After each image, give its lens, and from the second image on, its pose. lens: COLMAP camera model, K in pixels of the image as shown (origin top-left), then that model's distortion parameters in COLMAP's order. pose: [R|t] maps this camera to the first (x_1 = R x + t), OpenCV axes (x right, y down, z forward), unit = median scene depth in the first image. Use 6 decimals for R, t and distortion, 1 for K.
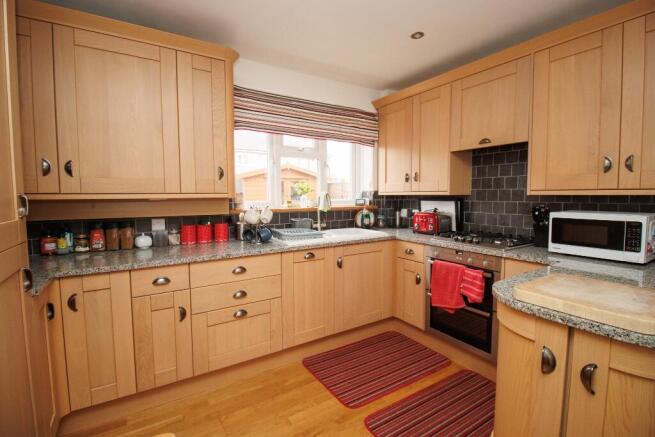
lens RADIAL K [[301.9, 0, 327.5], [0, 301.9, 218.5], [0, 0, 1]] dist [-0.013255, -0.000552]
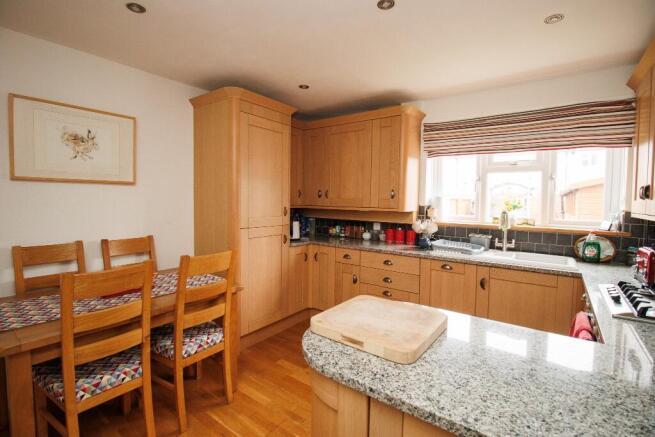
lens RADIAL K [[301.9, 0, 327.5], [0, 301.9, 218.5], [0, 0, 1]] dist [-0.013255, -0.000552]
pose [[0.350777, 0.063570, -0.934299, 0.758586], [-0.093030, 0.995124, 0.032780, -0.045574], [0.931827, 0.075420, 0.354980, 0.176383]]
